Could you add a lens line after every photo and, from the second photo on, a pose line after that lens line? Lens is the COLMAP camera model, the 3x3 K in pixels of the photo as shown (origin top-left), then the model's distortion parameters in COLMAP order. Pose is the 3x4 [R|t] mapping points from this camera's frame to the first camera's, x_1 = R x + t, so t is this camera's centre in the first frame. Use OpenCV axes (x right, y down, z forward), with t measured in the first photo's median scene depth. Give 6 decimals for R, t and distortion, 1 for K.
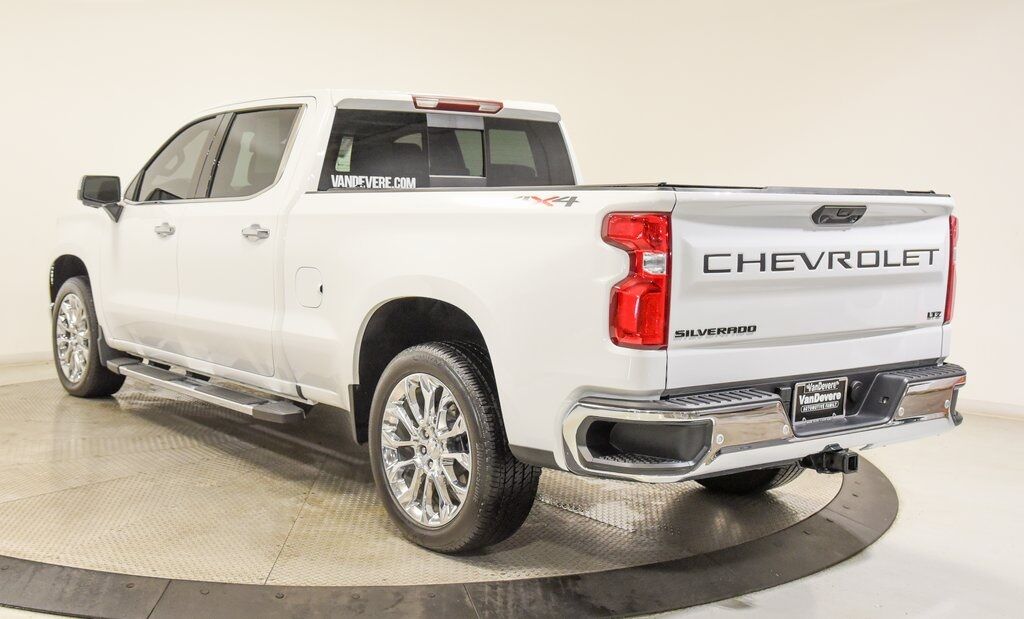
lens RADIAL K [[1304.8, 0, 514.3], [0, 1304.8, 316.5], [0, 0, 1]] dist [-0.032196, 0.000000]
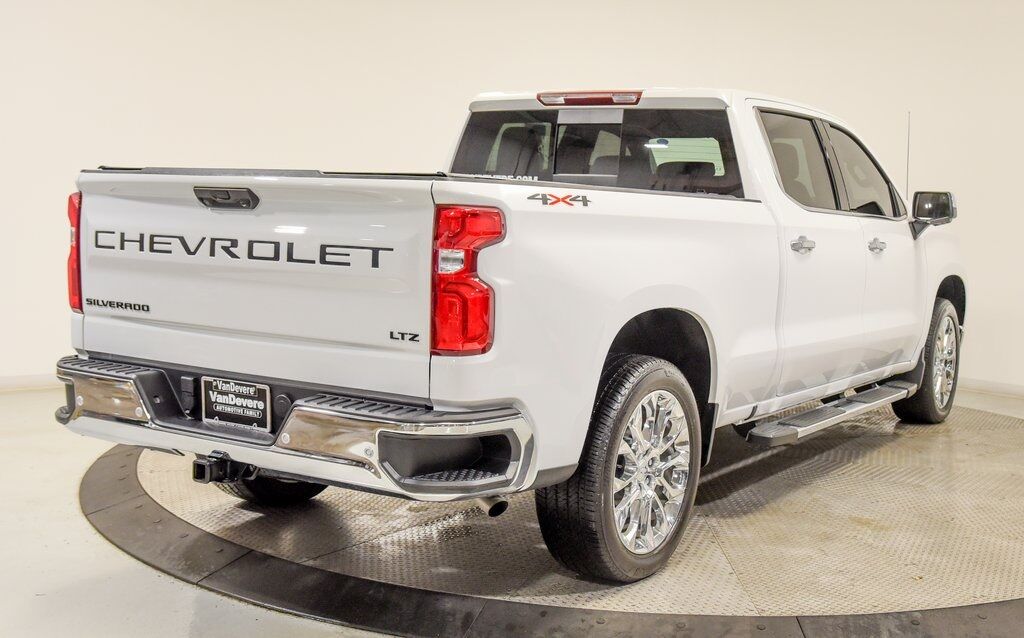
lens RADIAL K [[1401.8, 0, 513.0], [0, 1401.8, 322.1], [0, 0, 1]] dist [-0.086488, 0.000000]
pose [[0.272008, 0.080081, -0.958957, 1.216618], [-0.115783, 0.992015, 0.050000, -0.062794], [0.955304, 0.097431, 0.279108, 0.908876]]
